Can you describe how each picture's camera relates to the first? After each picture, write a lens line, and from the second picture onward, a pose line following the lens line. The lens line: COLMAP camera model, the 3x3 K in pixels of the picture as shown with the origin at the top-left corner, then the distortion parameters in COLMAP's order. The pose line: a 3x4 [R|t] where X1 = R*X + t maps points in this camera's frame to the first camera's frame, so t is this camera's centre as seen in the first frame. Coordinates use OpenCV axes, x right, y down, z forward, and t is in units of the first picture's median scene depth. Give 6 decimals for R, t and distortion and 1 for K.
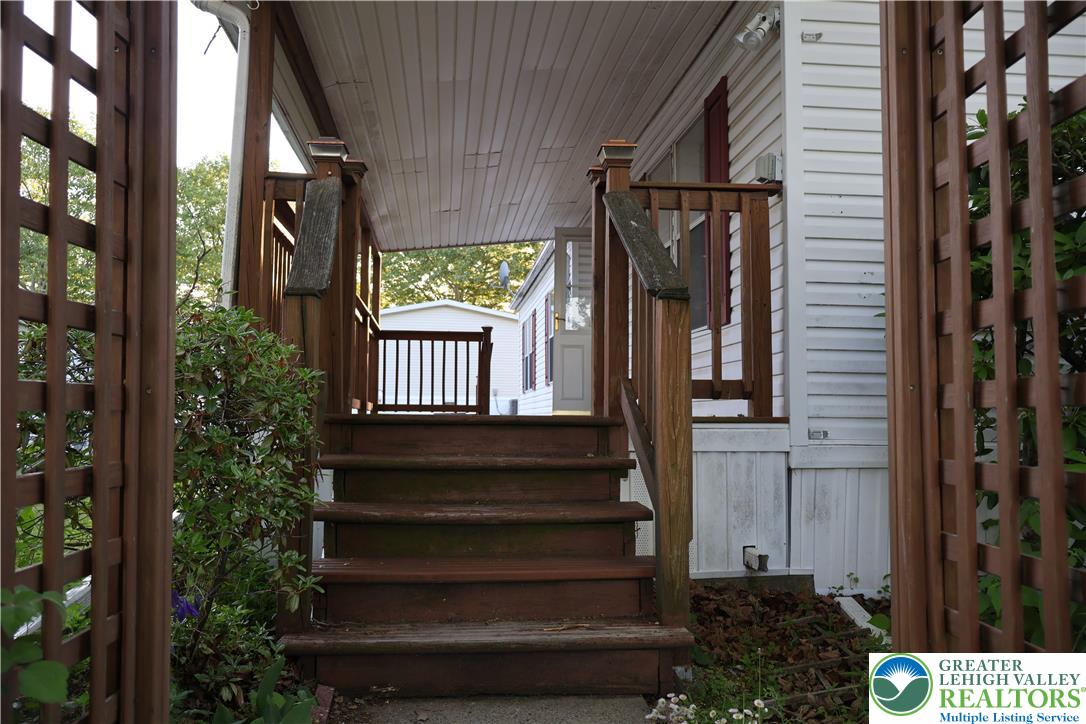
lens RADIAL K [[910.6, 0, 538.9], [0, 910.6, 357.3], [0, 0, 1]] dist [-0.001056, -0.001892]
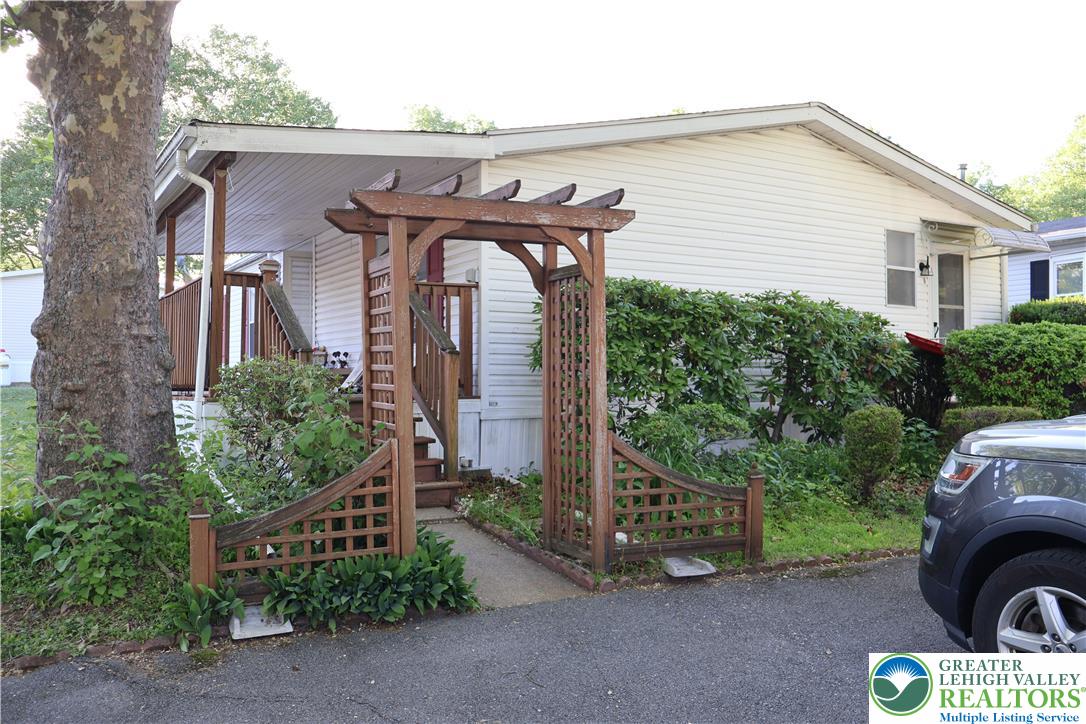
lens RADIAL K [[910.6, 0, 538.9], [0, 910.6, 357.3], [0, 0, 1]] dist [-0.001056, -0.001892]
pose [[0.910726, 0.003212, 0.412999, -0.472265], [-0.022416, 0.998880, 0.041660, -0.114172], [-0.412402, -0.047199, 0.909778, -0.969112]]
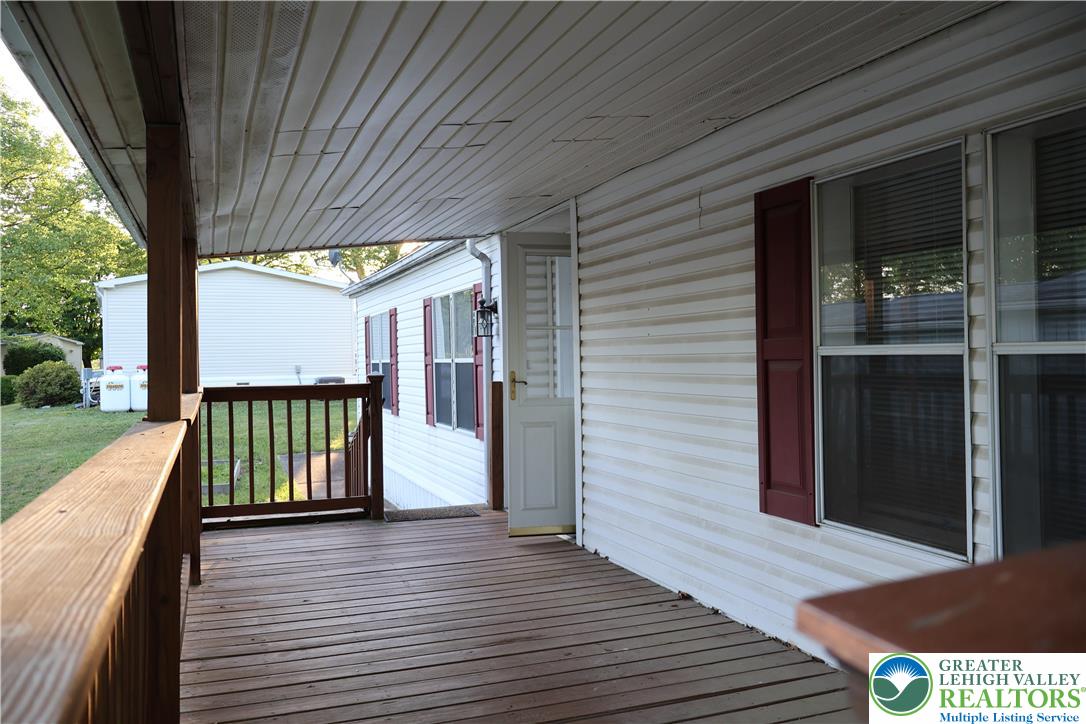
lens RADIAL K [[910.6, 0, 538.9], [0, 910.6, 357.3], [0, 0, 1]] dist [-0.001056, -0.001892]
pose [[0.969756, -0.023091, 0.242982, -0.271730], [0.006021, 0.997475, 0.070763, -0.242741], [-0.244002, -0.067160, 0.967446, 0.940029]]
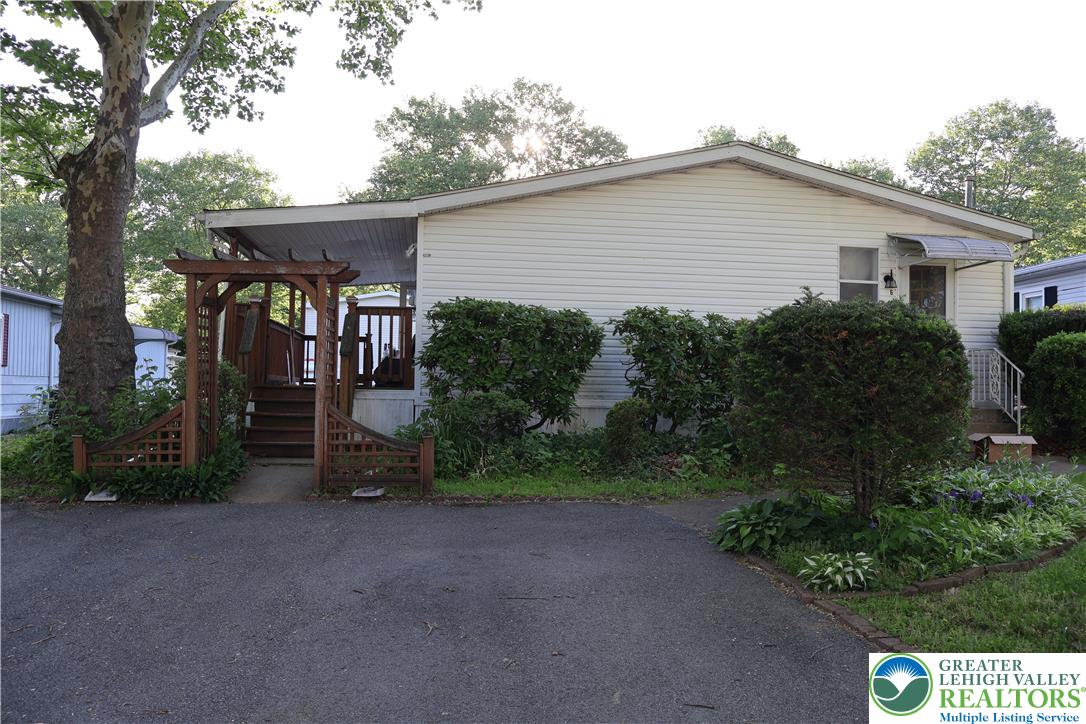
lens RADIAL K [[859.0, 0, 480.7], [0, 859.0, 359.7], [0, 0, 1]] dist [-0.003811, -0.001772]
pose [[0.999825, 0.012271, 0.014150, 0.462201], [-0.012809, 0.999173, 0.038602, -0.131641], [-0.013665, -0.038777, 0.999154, -1.757045]]
